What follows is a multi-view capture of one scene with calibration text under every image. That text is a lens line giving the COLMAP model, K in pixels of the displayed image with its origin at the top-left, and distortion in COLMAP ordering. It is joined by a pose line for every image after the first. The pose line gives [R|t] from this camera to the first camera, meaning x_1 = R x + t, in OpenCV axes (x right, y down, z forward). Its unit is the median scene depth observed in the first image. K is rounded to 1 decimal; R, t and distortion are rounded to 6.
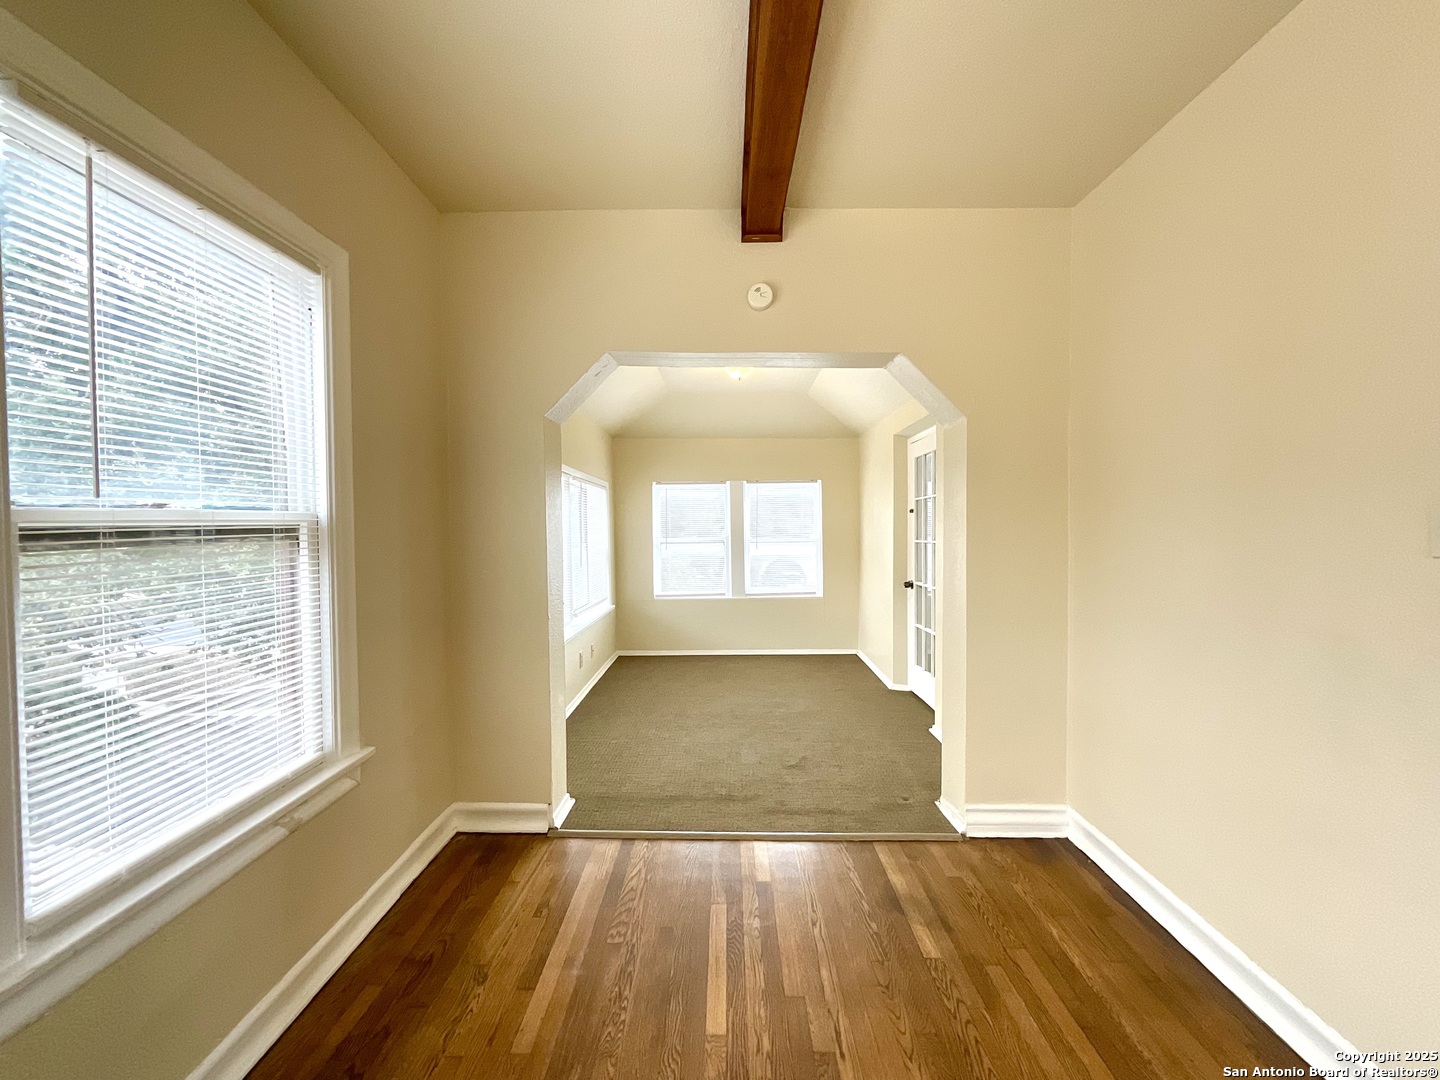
lens RADIAL K [[580.5, 0, 726.4], [0, 580.5, 547.9], [0, 0, 1]] dist [-0.000329, -0.000721]
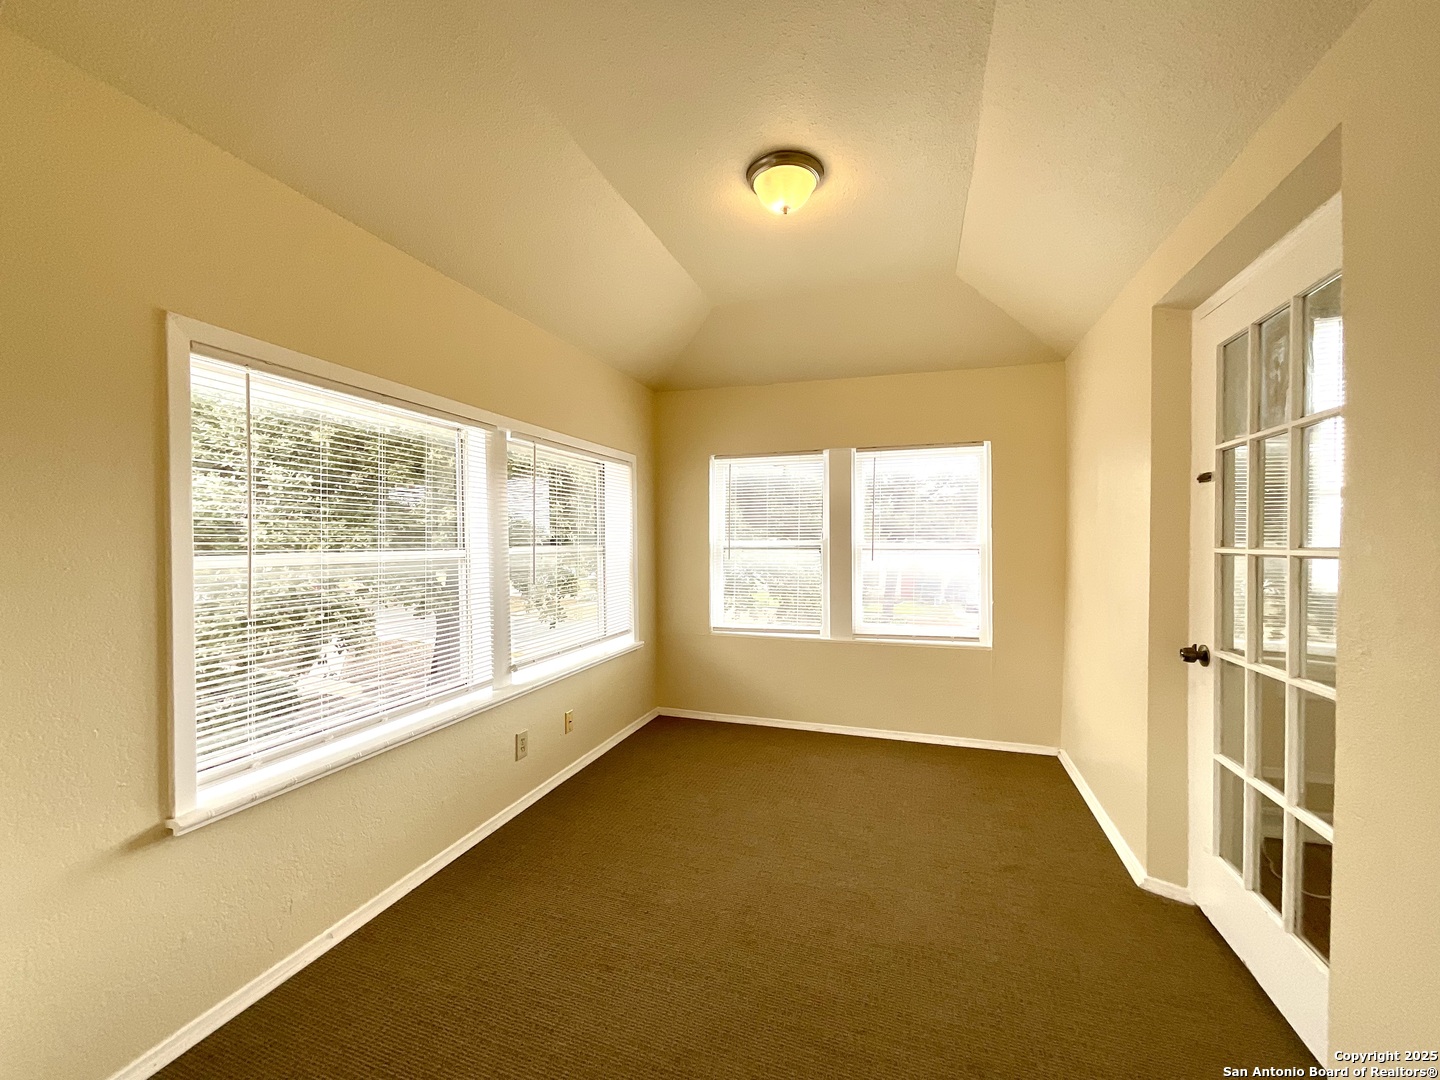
lens RADIAL K [[580.5, 0, 724.4], [0, 580.5, 542.8], [0, 0, 1]] dist [-0.000329, -0.000721]
pose [[0.950740, 0.011886, -0.309760, 0.095793], [-0.018399, 0.999667, -0.018111, -0.002833], [0.309442, 0.022918, 0.950642, 0.394039]]
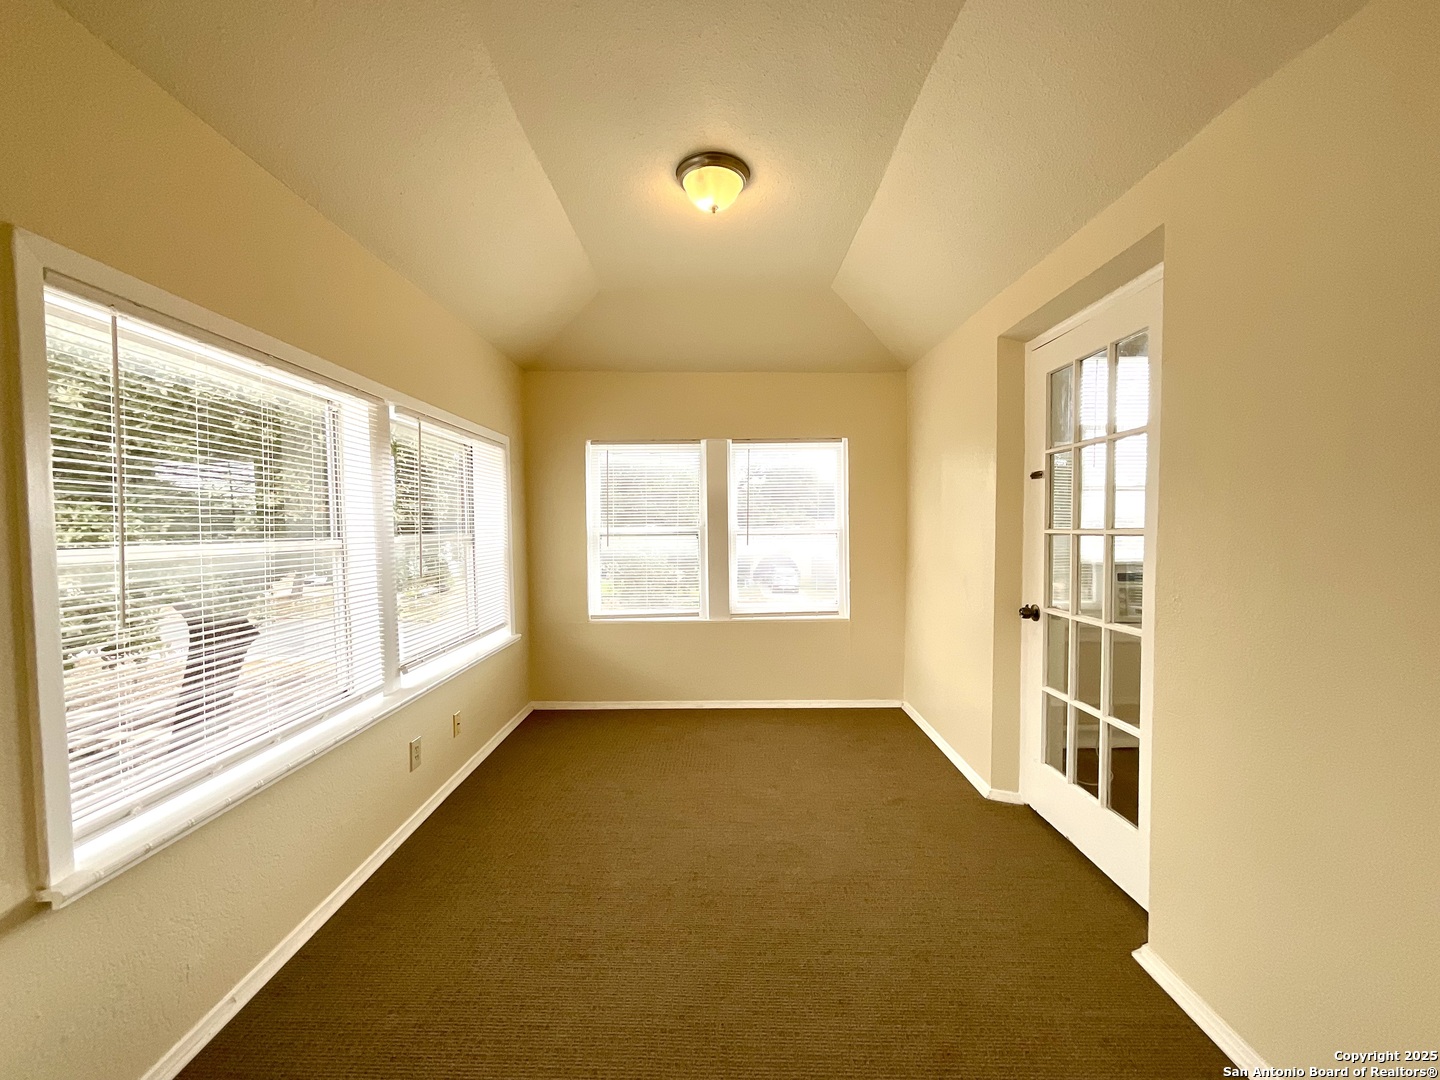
lens RADIAL K [[580.5, 0, 722.5], [0, 580.5, 542.0], [0, 0, 1]] dist [-0.000329, -0.000721]
pose [[0.999975, 0.002810, 0.006502, 0.021069], [-0.002802, 0.999995, -0.001243, -0.000444], [-0.006505, 0.001225, 0.999978, 0.367242]]
